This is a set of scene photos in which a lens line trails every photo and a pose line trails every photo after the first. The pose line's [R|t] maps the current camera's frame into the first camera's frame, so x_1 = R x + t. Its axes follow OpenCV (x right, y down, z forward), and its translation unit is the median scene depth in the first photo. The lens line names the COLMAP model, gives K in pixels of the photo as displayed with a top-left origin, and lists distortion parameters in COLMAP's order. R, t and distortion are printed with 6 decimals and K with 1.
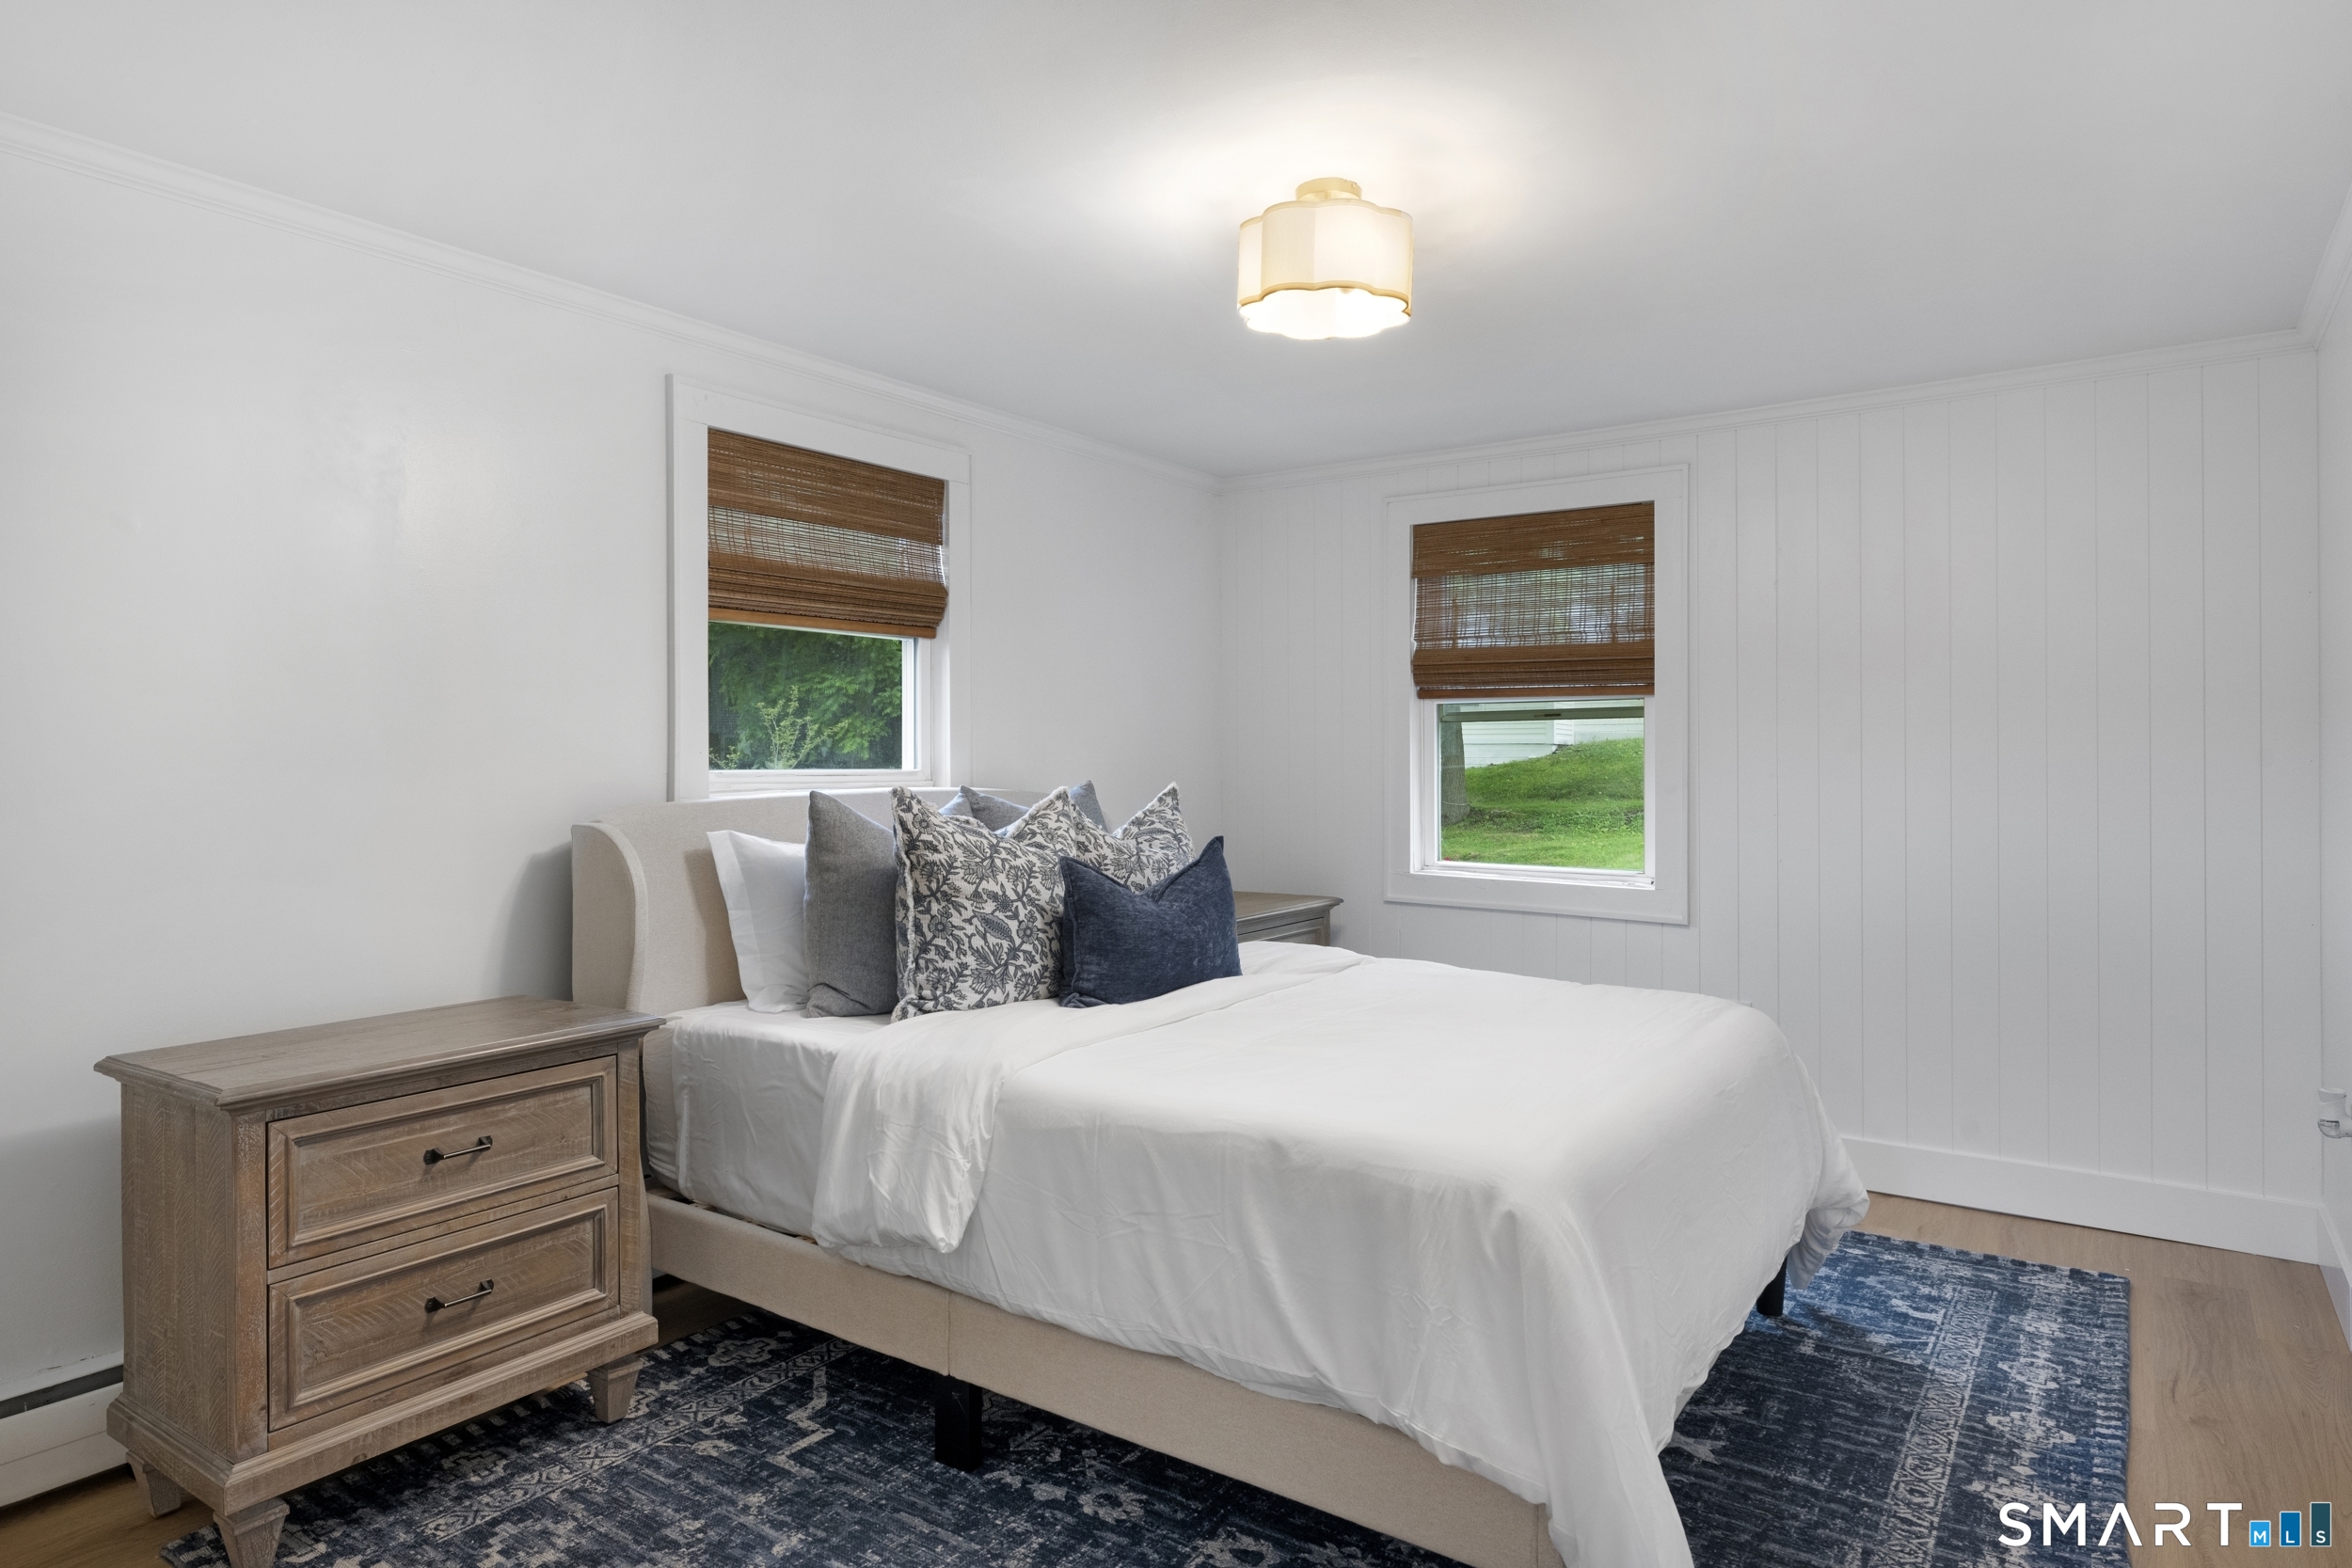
lens RADIAL K [[1379.5, 0, 1139.9], [0, 1379.5, 787.2], [0, 0, 1]] dist [-0.002832, -0.002771]
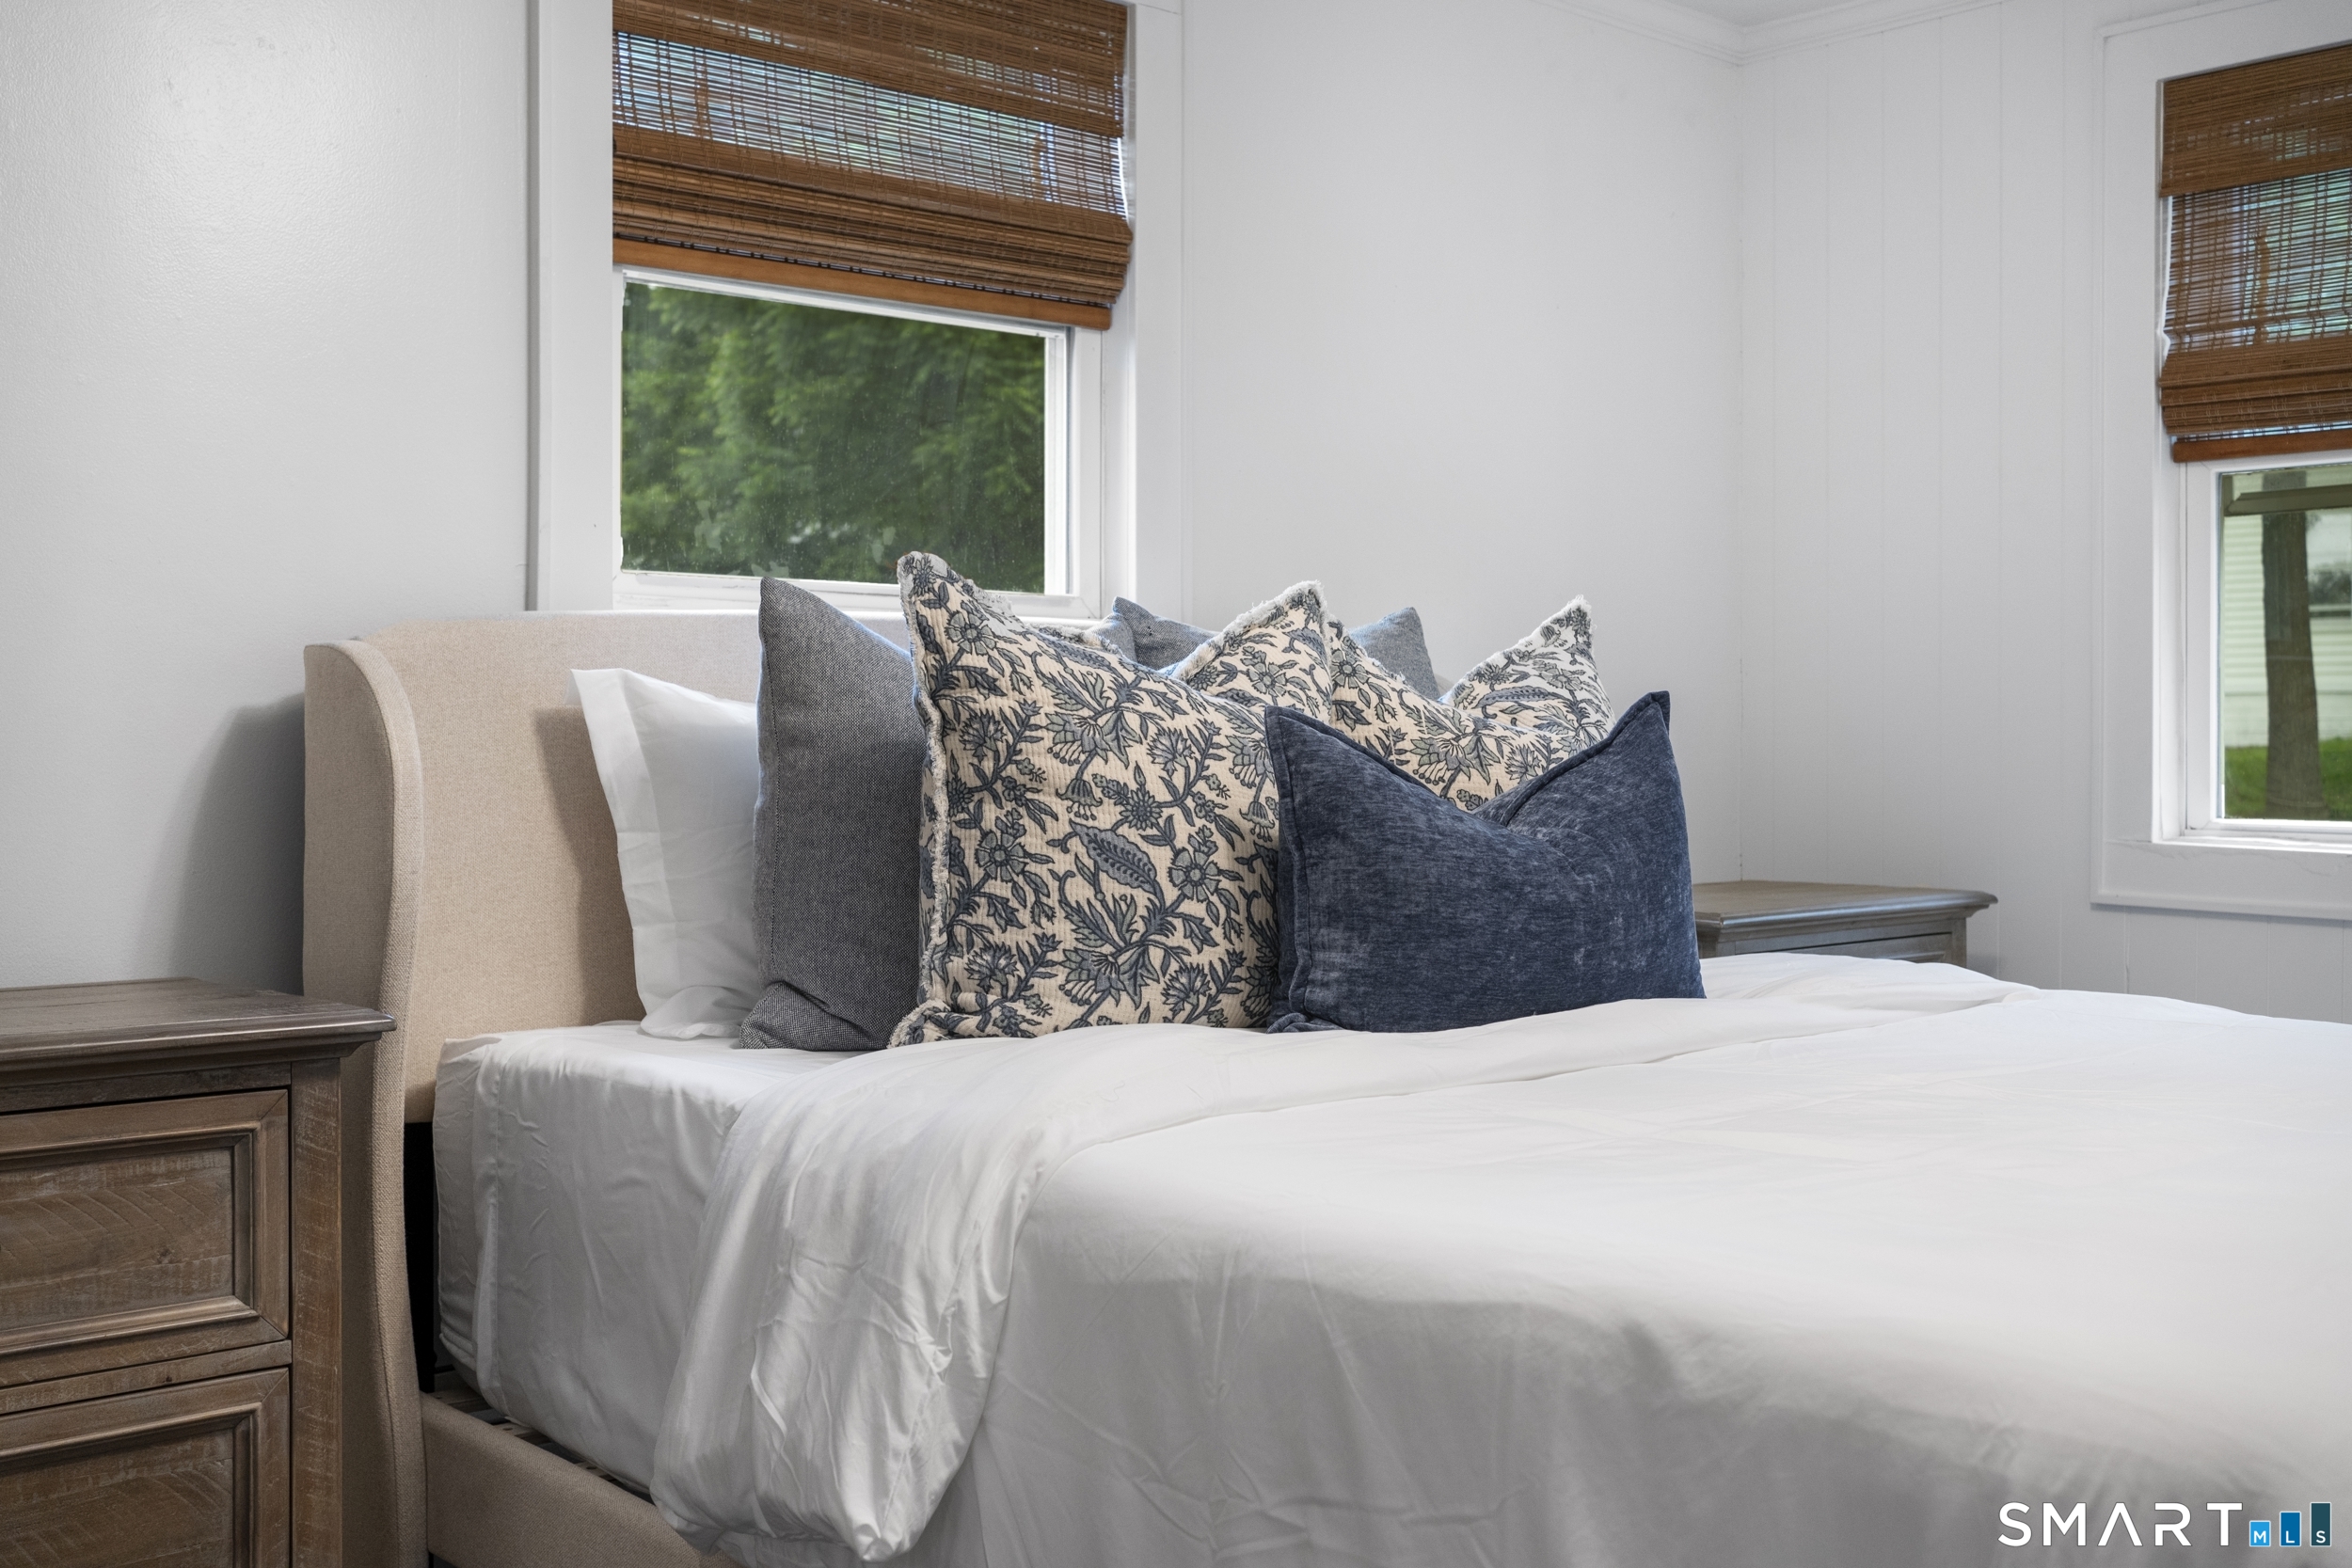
lens RADIAL K [[2399.9, 0, 1102.9], [0, 2399.9, 782.1], [0, 0, 1]] dist [0.003813, 0.000000]
pose [[0.971585, 0.008796, -0.236526, 0.070762], [-0.009041, 0.999959, 0.000050, 0.070525], [0.236517, 0.002090, 0.971625, 0.216046]]
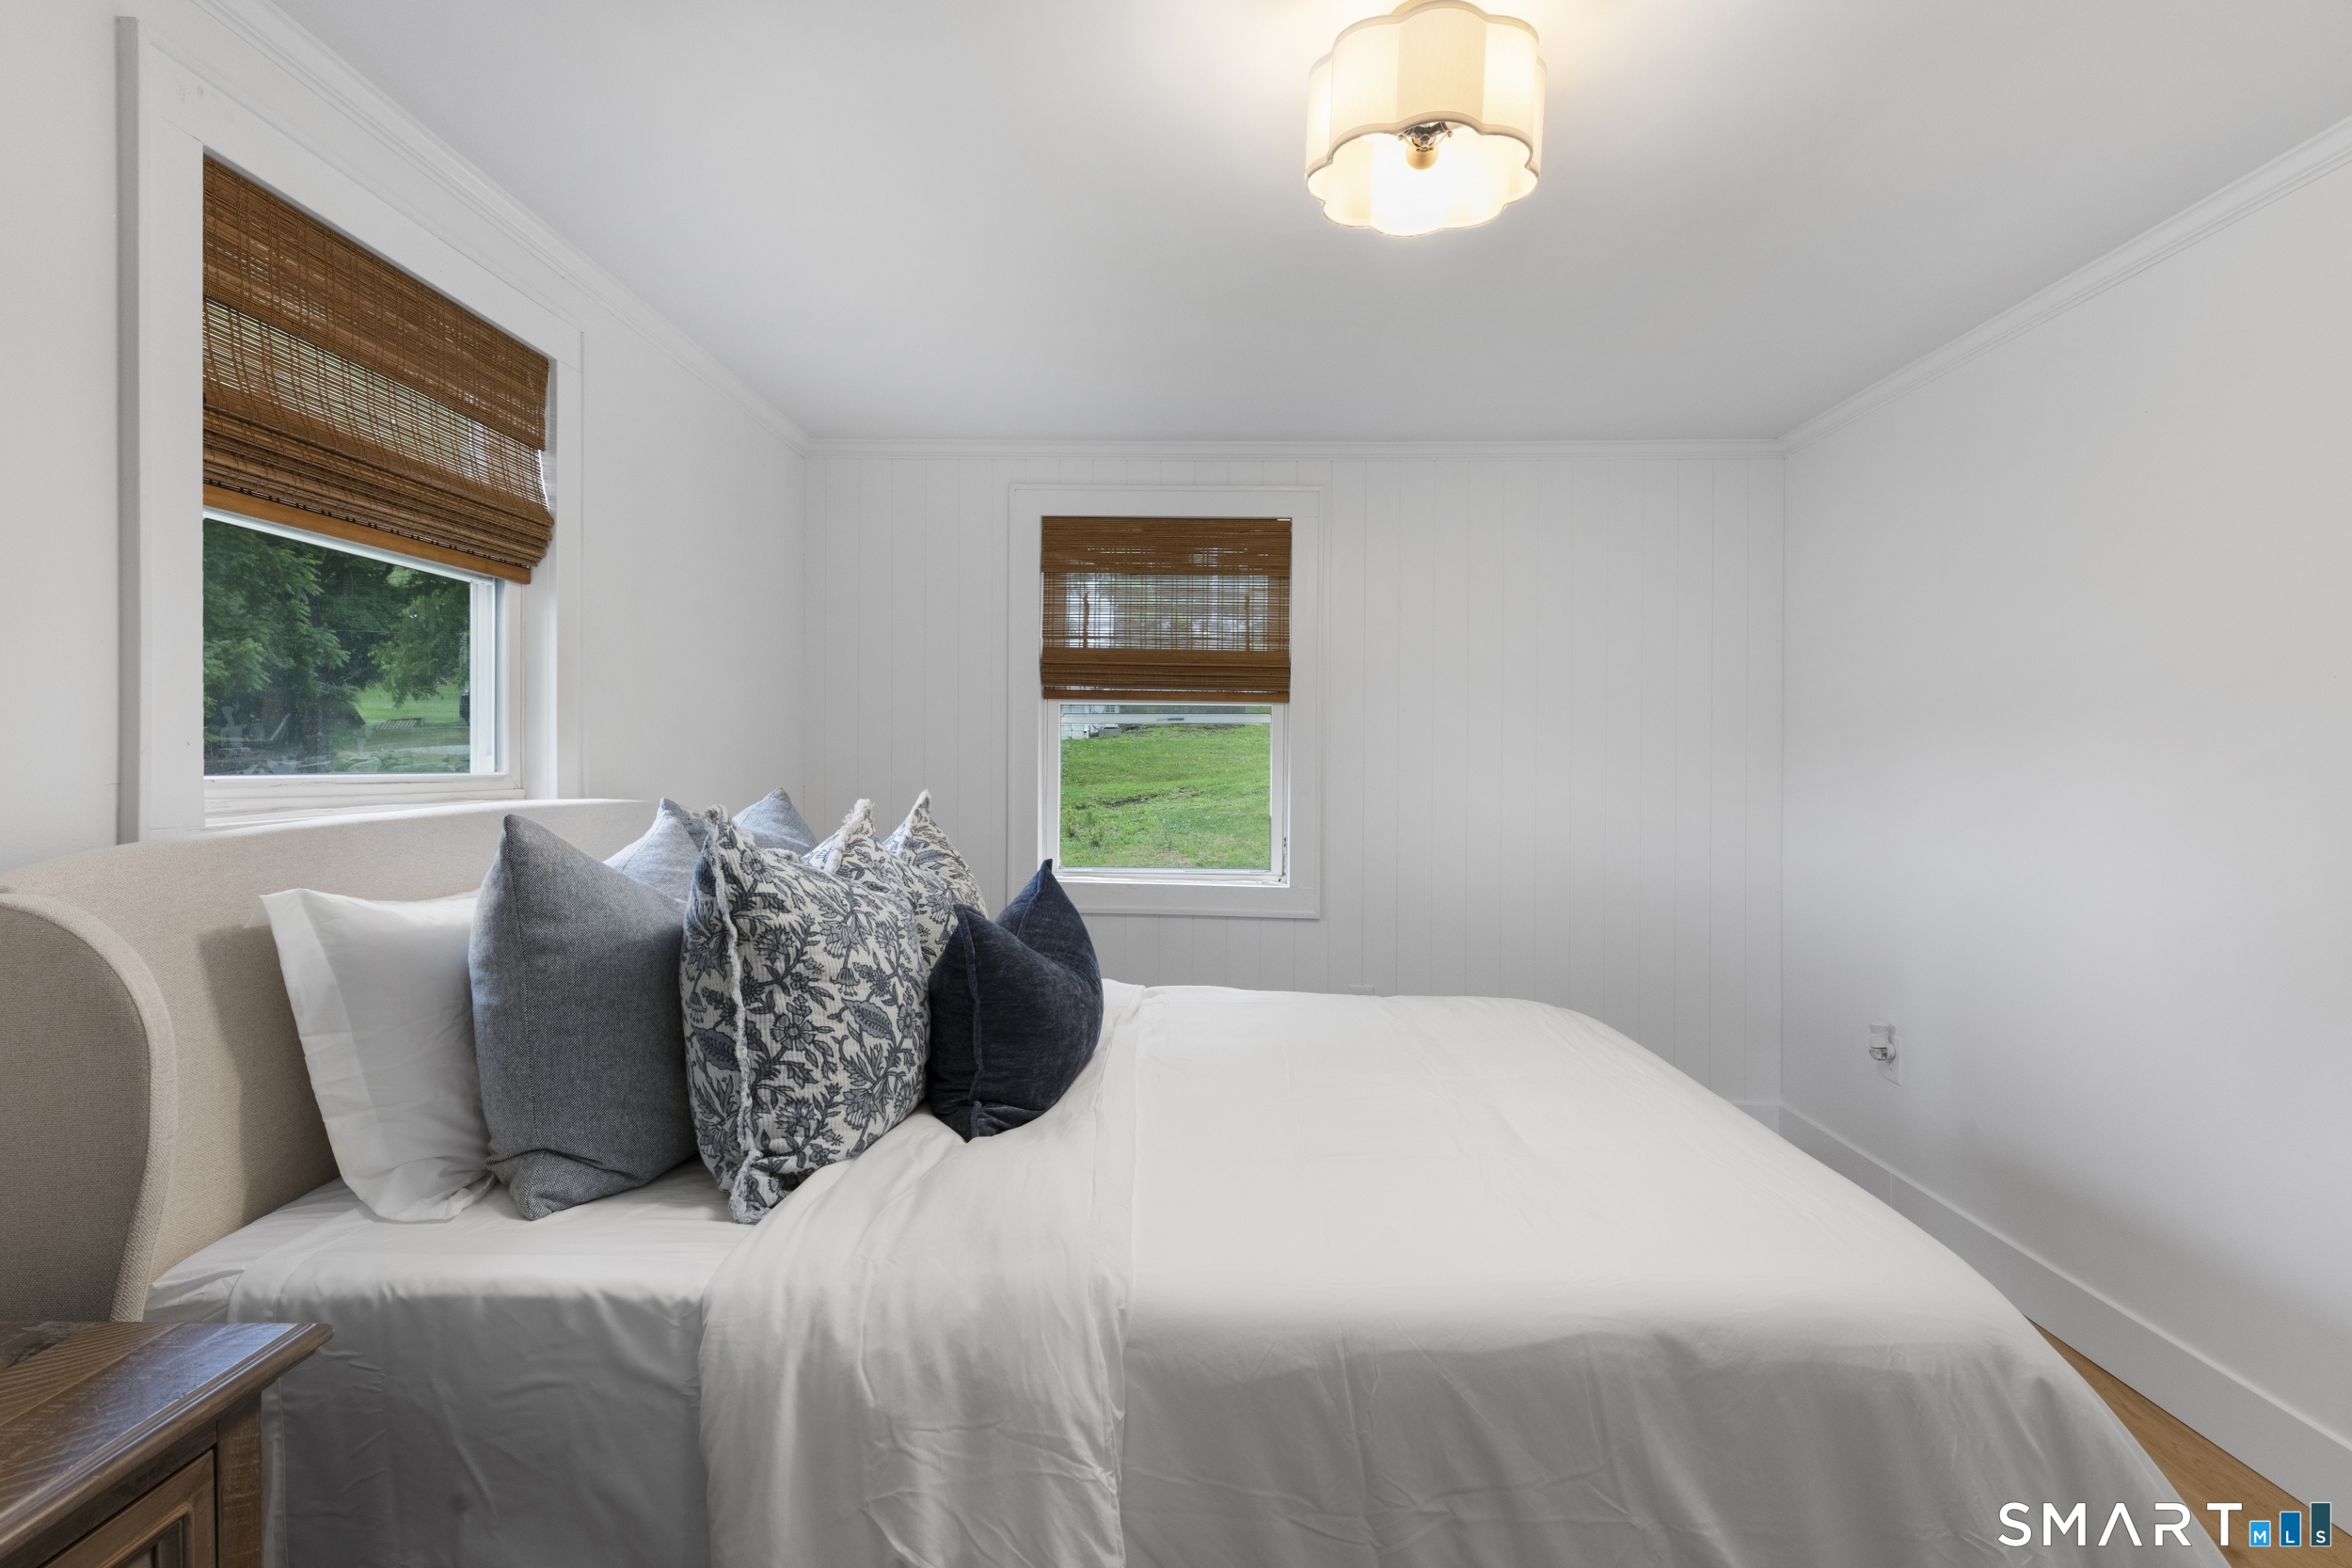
lens RADIAL K [[1159.6, 0, 1178.9], [0, 1159.6, 777.2], [0, 0, 1]] dist [-0.001135, -0.001338]
pose [[0.824035, -0.000972, 0.566538, -0.274223], [0.002701, 0.999994, -0.002213, -0.010867], [-0.566532, 0.003354, 0.824033, 0.434378]]
